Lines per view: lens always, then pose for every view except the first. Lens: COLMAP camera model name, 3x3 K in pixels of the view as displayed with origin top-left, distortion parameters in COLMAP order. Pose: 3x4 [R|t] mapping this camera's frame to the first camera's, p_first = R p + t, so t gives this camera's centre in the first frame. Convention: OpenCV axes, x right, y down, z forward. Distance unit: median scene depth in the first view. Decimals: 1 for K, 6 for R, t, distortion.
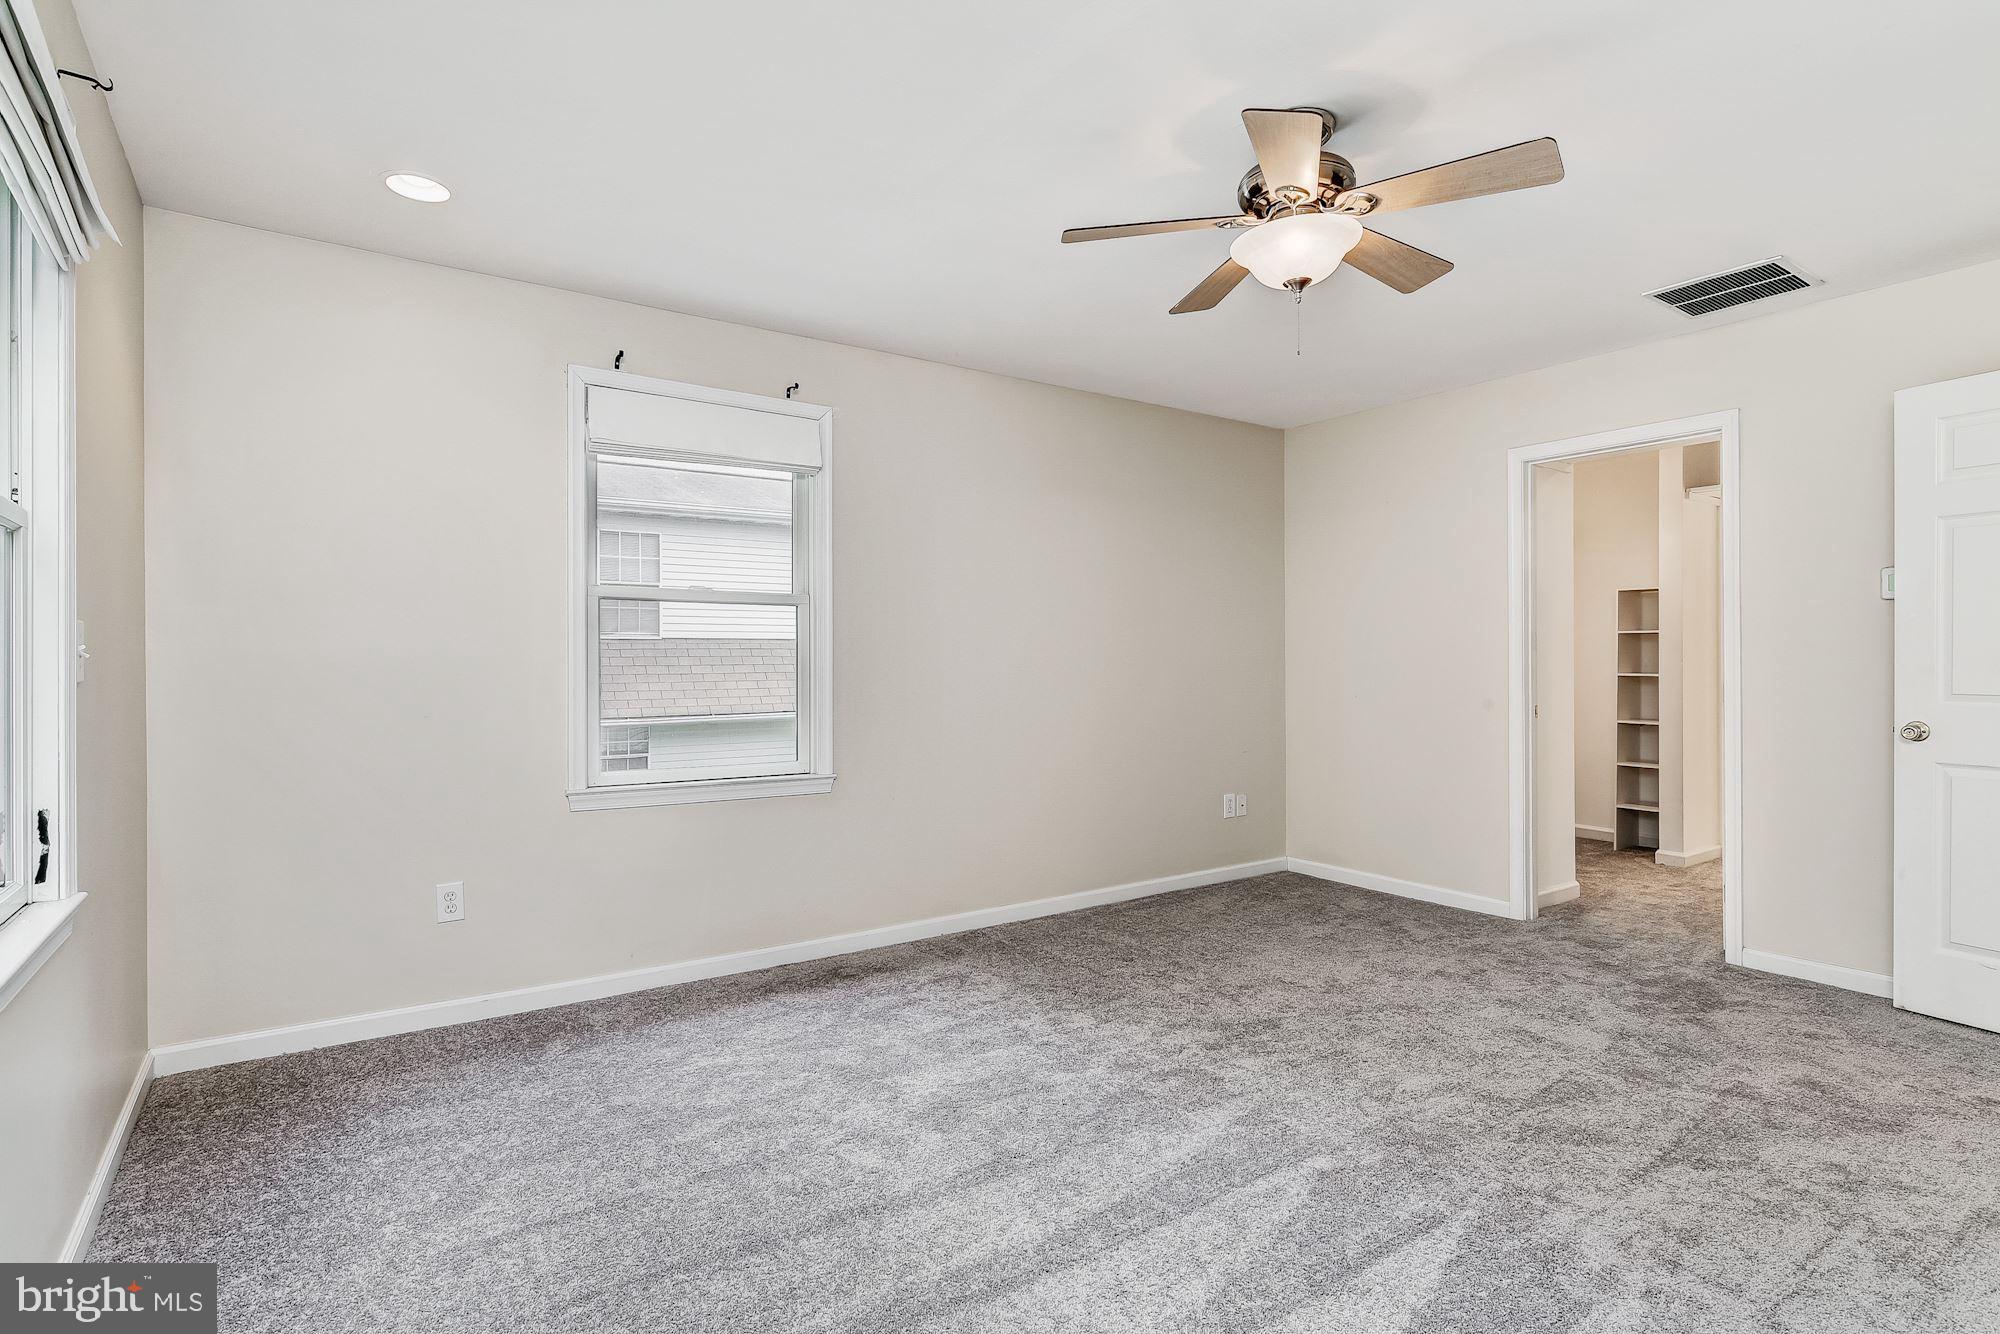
lens RADIAL K [[999.9, 0, 997.0], [0, 999.9, 671.6], [0, 0, 1]] dist [-0.011819, 0.005464]
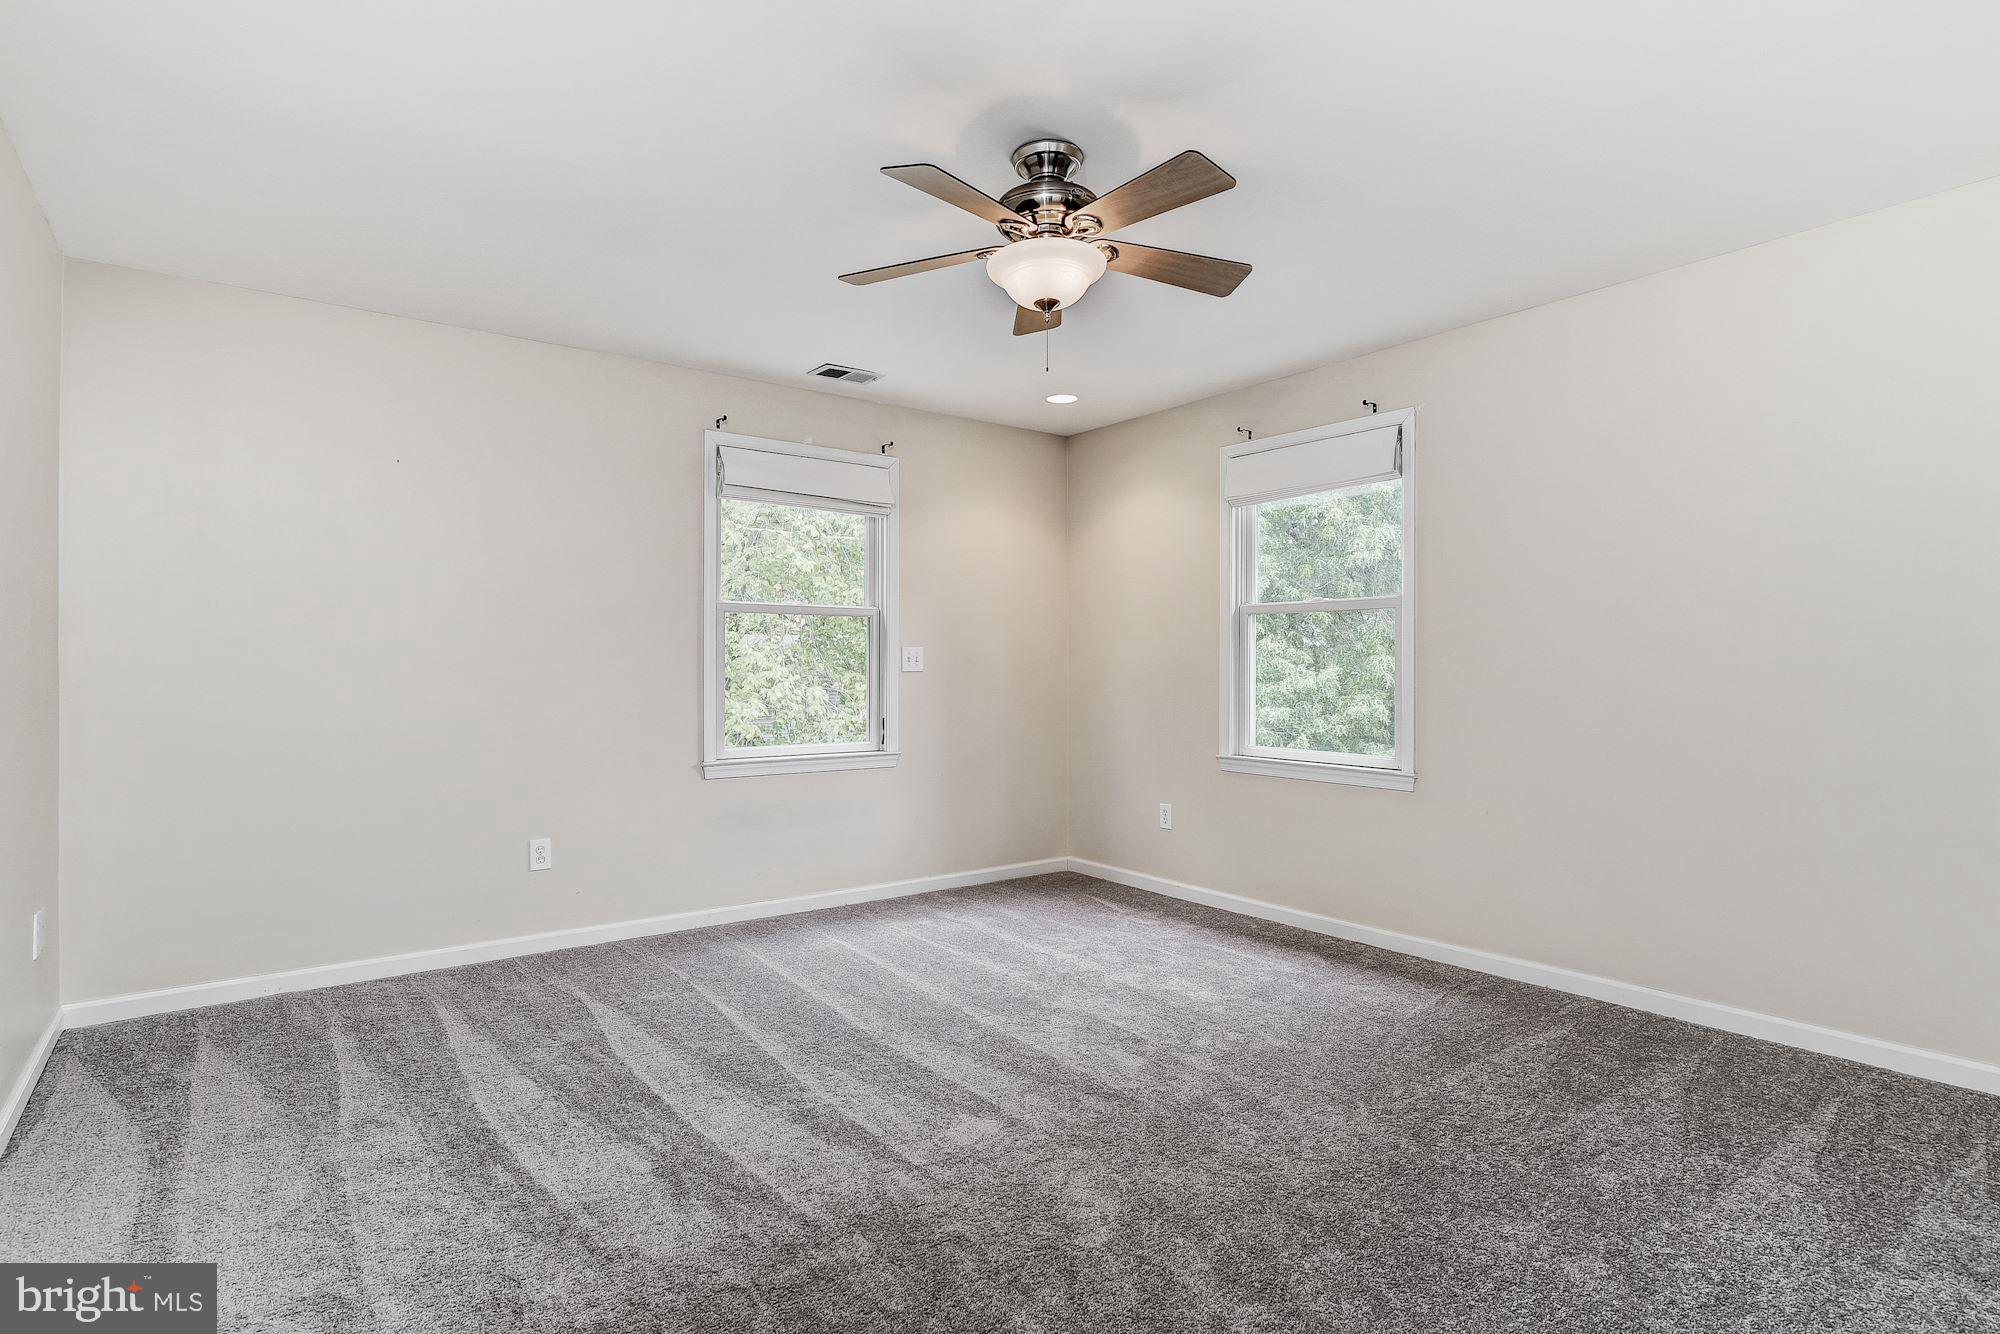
lens RADIAL K [[999.9, 0, 1001.2], [0, 999.9, 668.0], [0, 0, 1]] dist [-0.011819, 0.005464]
pose [[0.033354, 0.006105, -0.999425, 0.840845], [0.001426, 0.999980, 0.006156, -0.010541], [0.999443, -0.001630, 0.033344, 0.570159]]
